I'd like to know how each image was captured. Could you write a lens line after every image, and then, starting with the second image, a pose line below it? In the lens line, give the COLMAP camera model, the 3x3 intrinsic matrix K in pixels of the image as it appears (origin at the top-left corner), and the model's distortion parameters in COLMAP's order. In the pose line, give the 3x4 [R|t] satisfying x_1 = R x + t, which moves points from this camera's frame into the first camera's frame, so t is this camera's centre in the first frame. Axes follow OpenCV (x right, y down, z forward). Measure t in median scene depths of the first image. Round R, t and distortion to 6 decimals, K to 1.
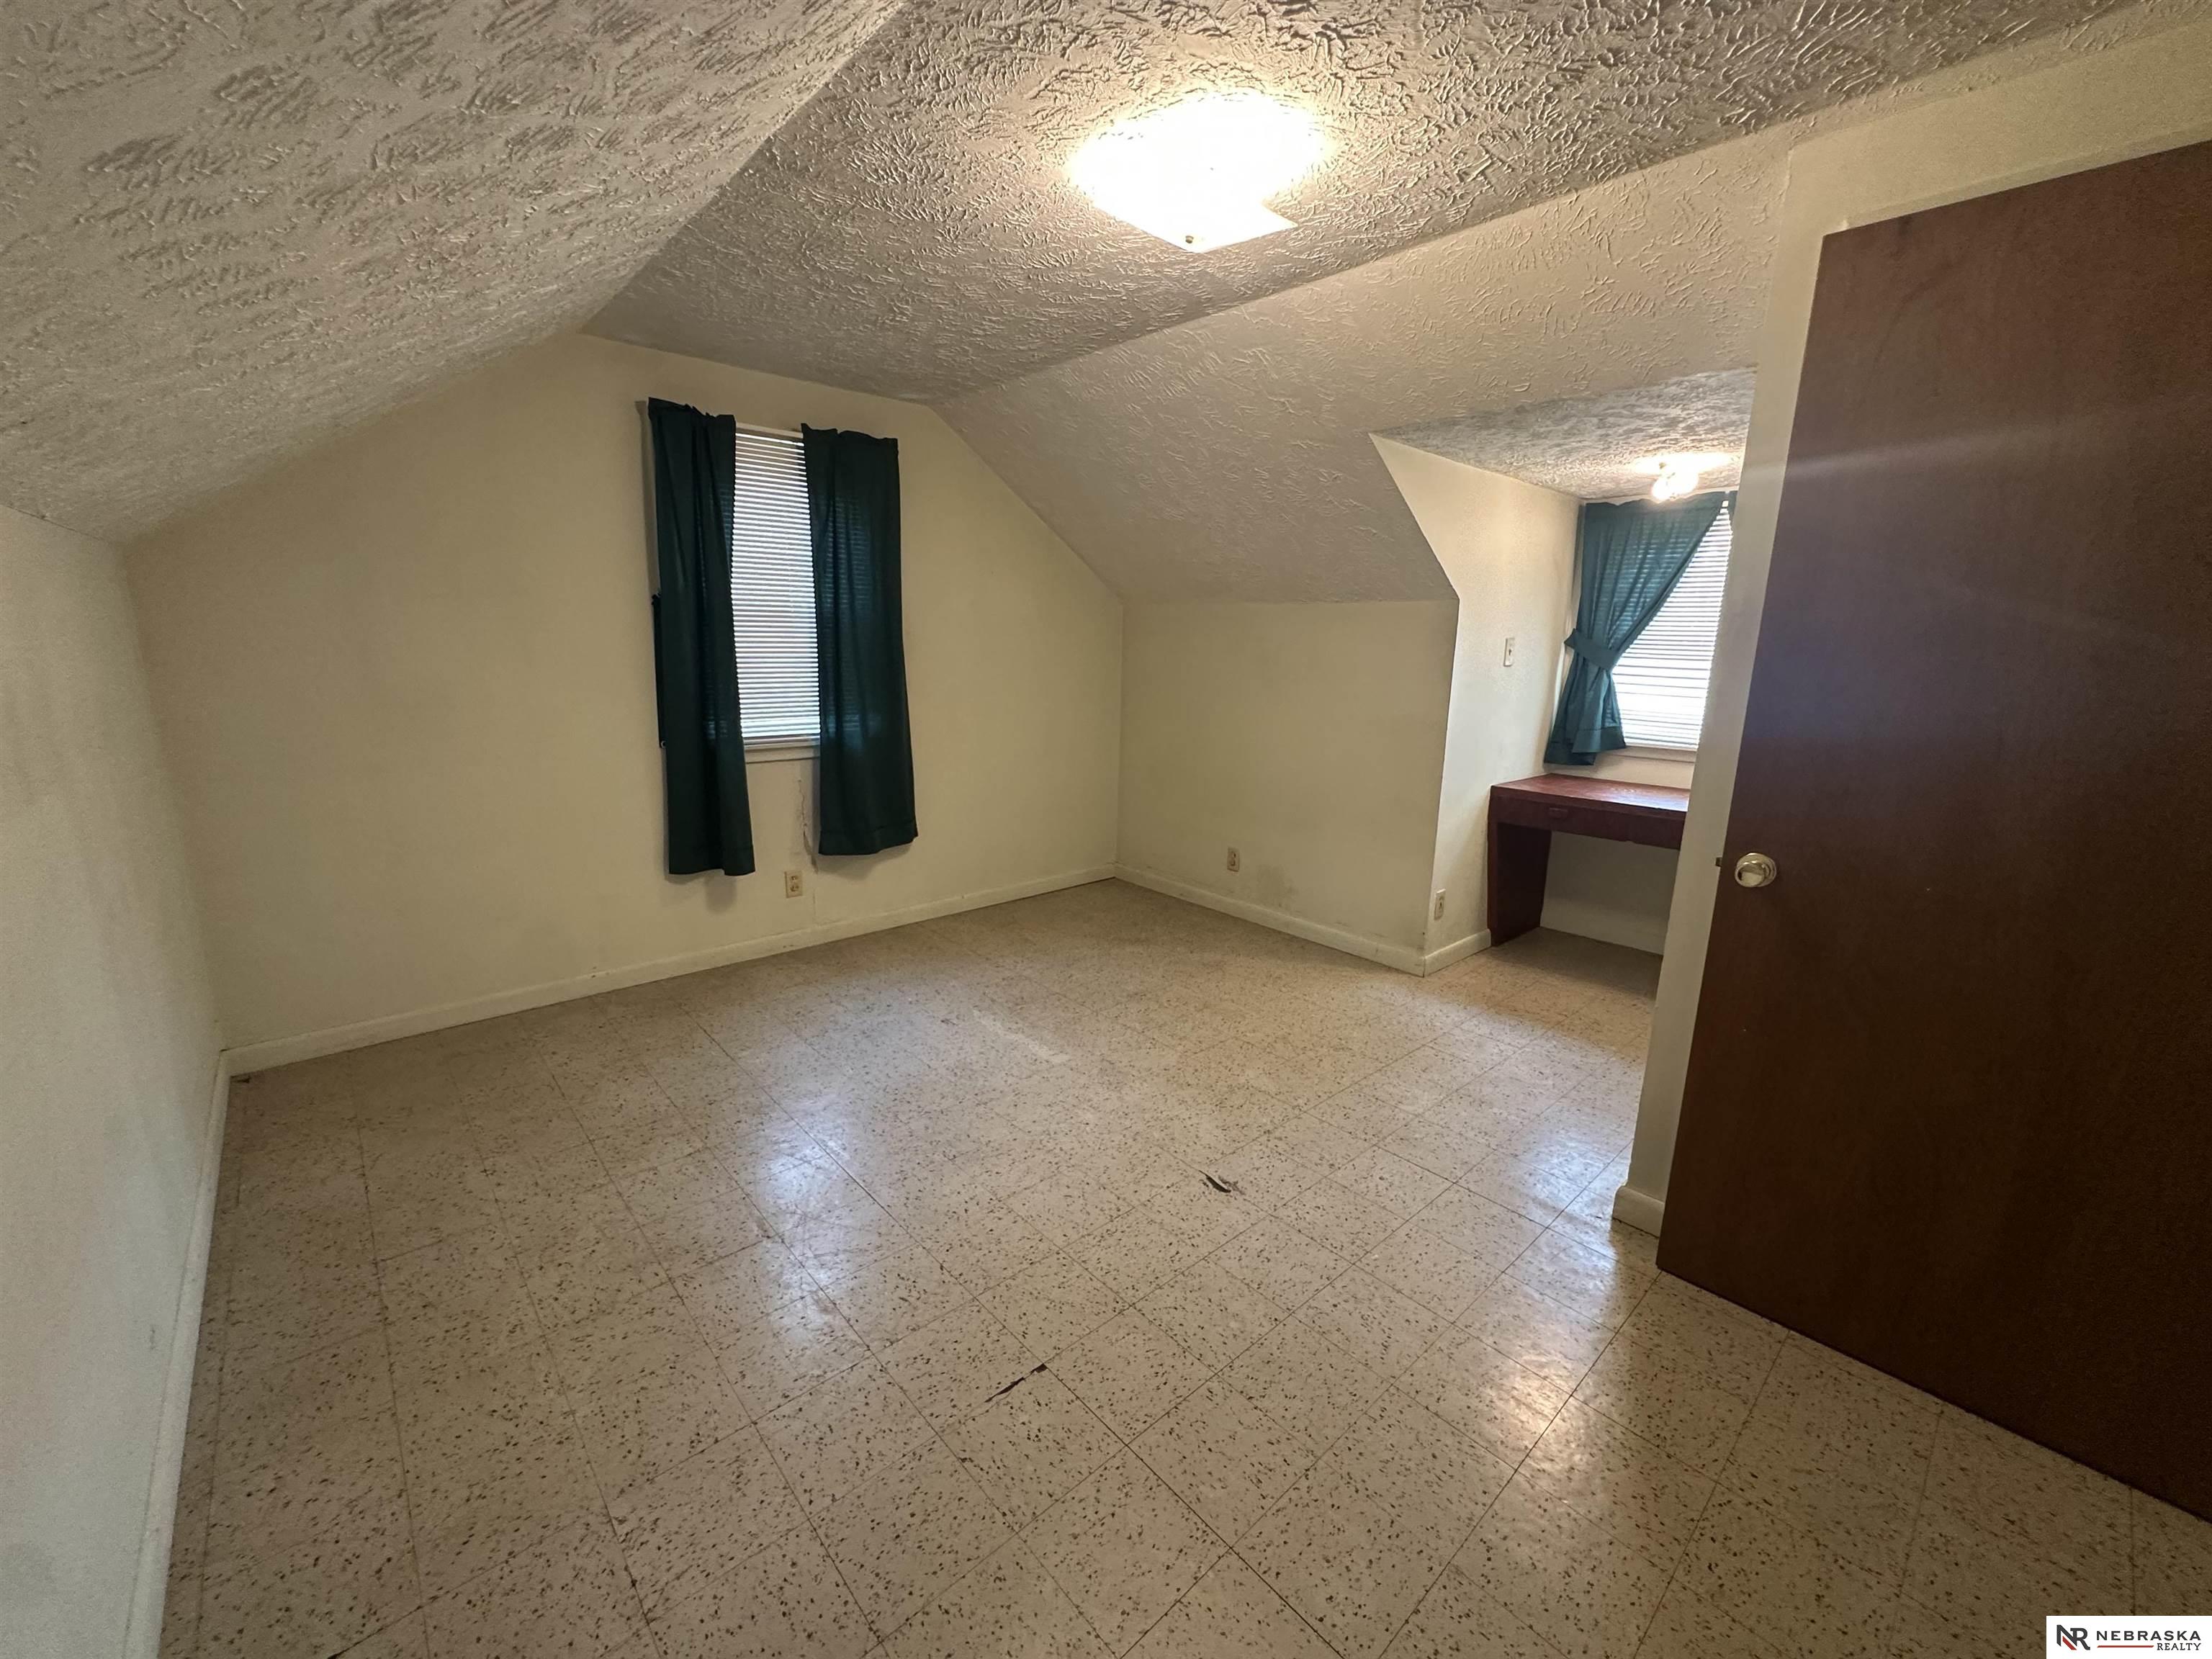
lens RADIAL K [[875.3, 0, 1103.9], [0, 875.3, 838.6], [0, 0, 1]] dist [-0.006056, 0.000158]
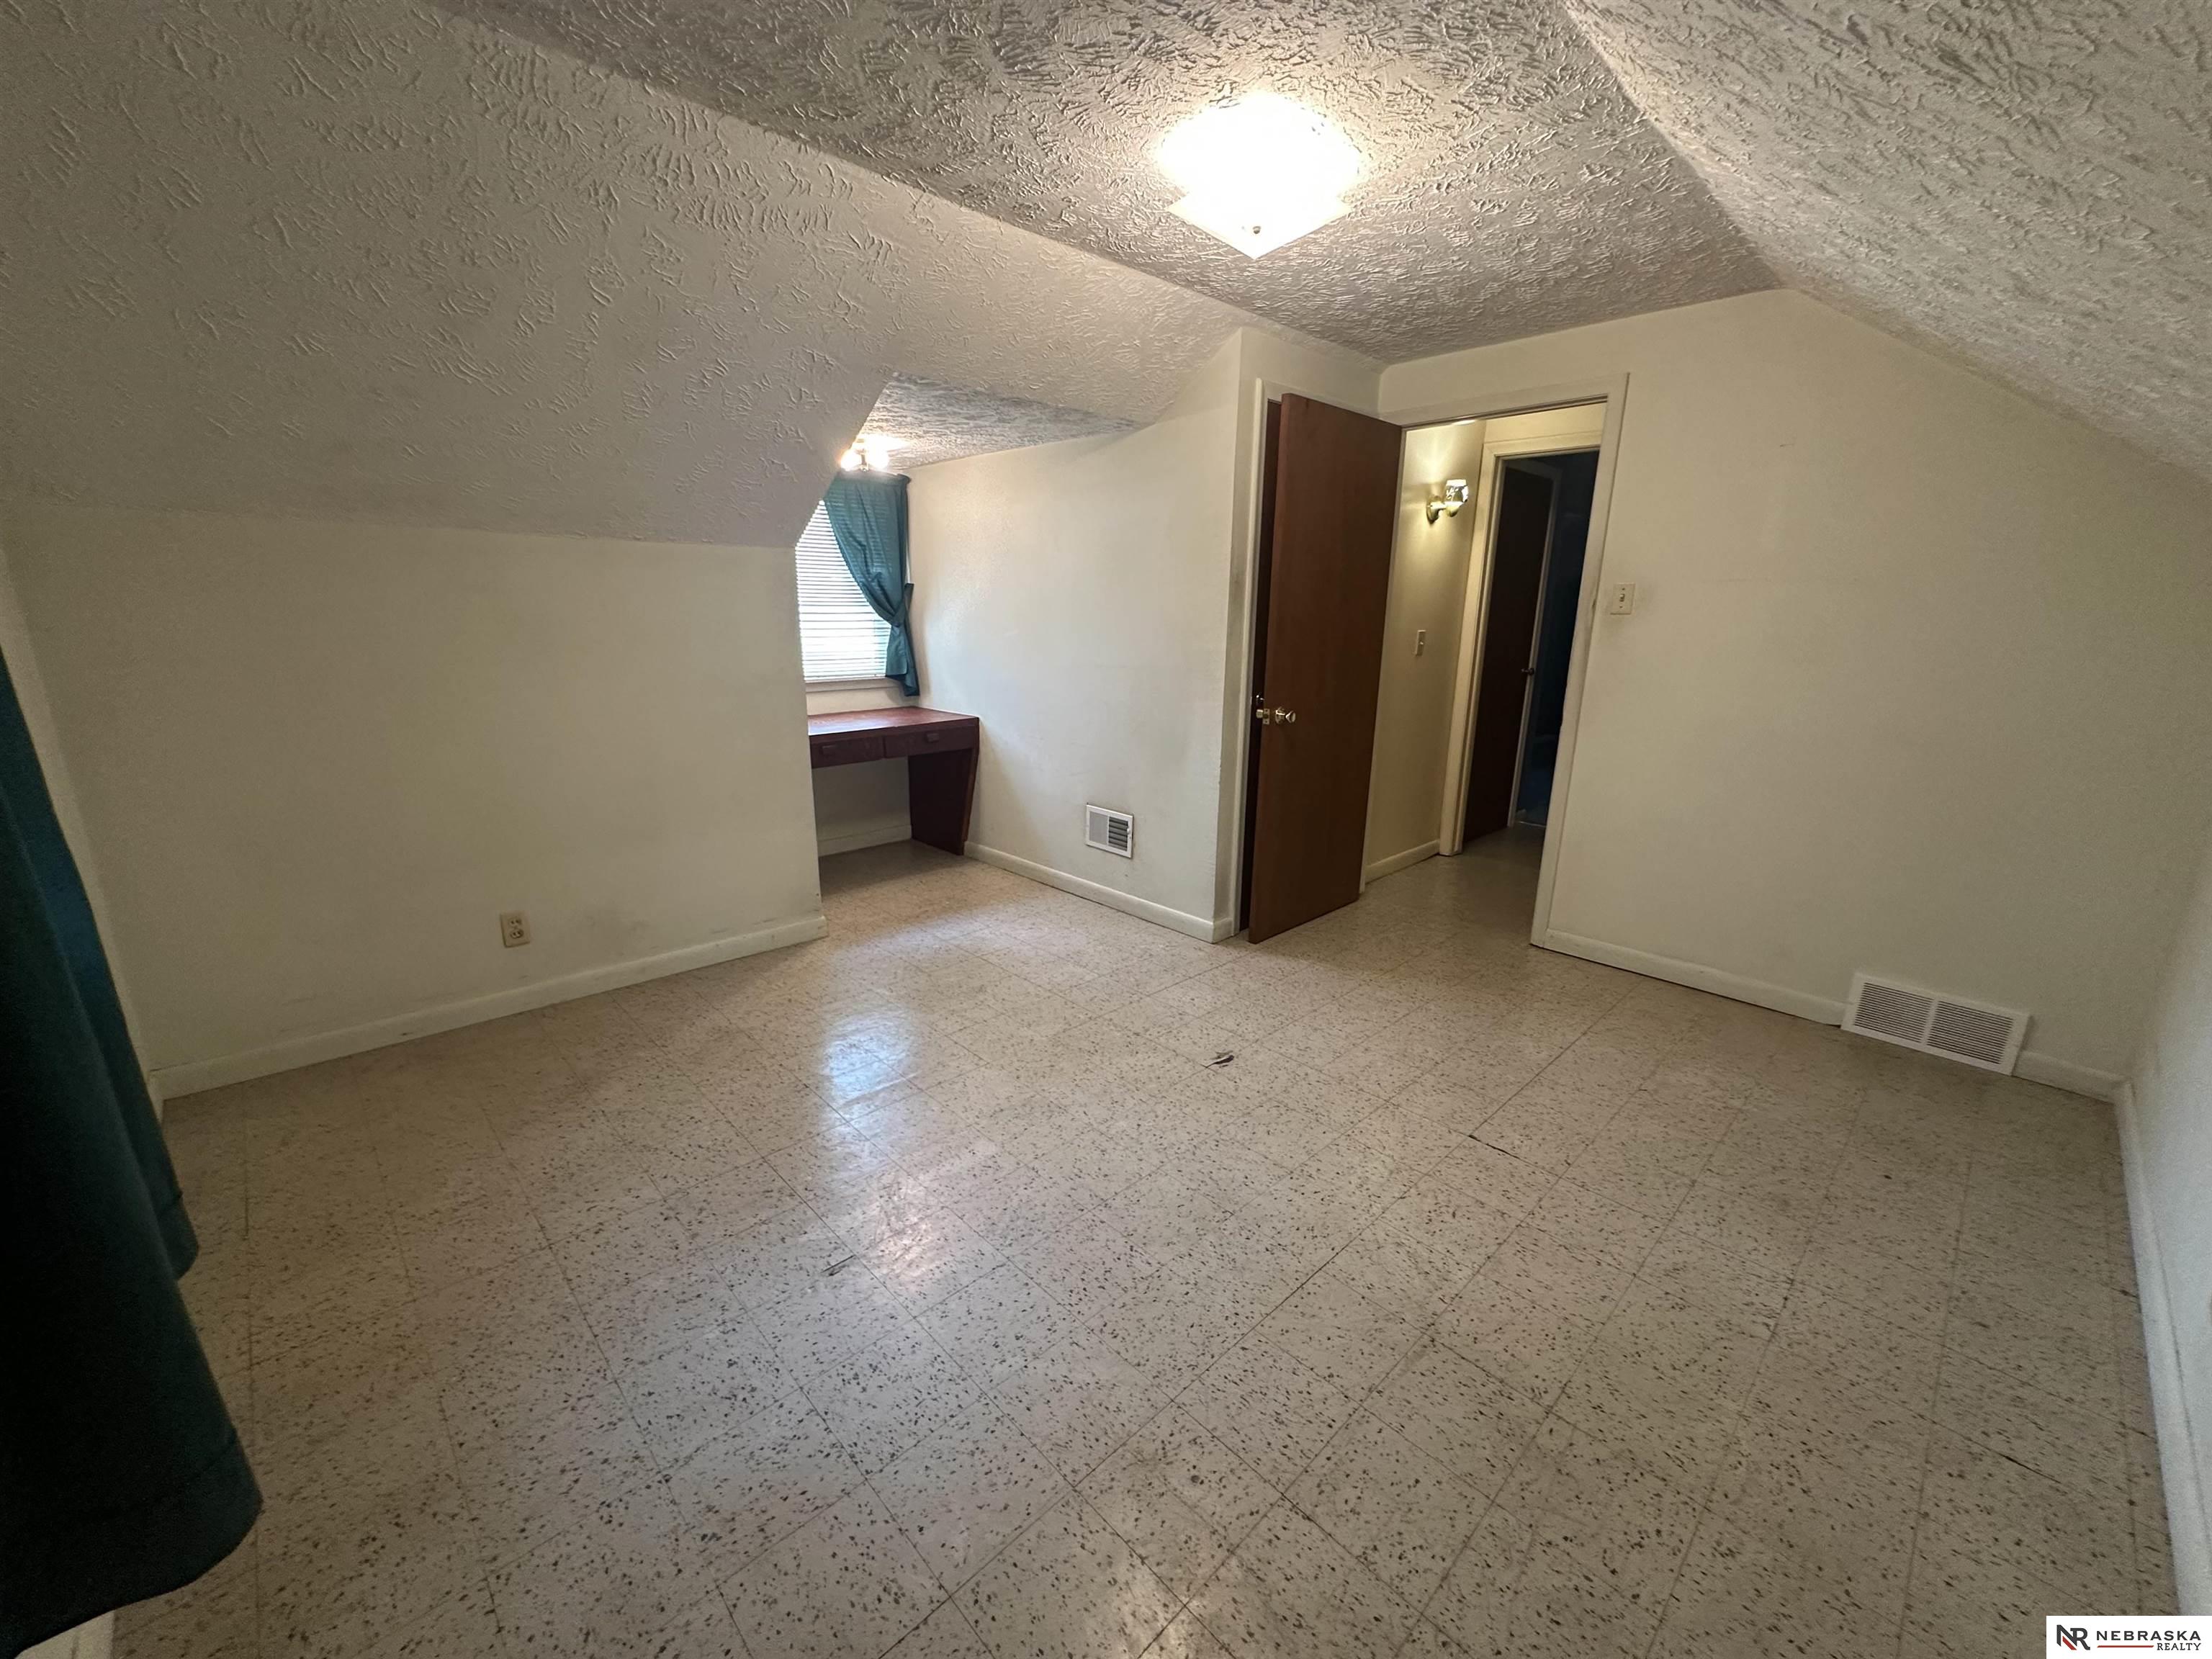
lens RADIAL K [[875.3, 0, 1106.6], [0, 875.3, 826.2], [0, 0, 1]] dist [-0.006056, 0.000158]
pose [[-0.025258, -0.264940, 0.963934, -0.728832], [0.207028, 0.941952, 0.264322, -0.200017], [-0.978009, 0.206237, 0.031058, 0.819659]]
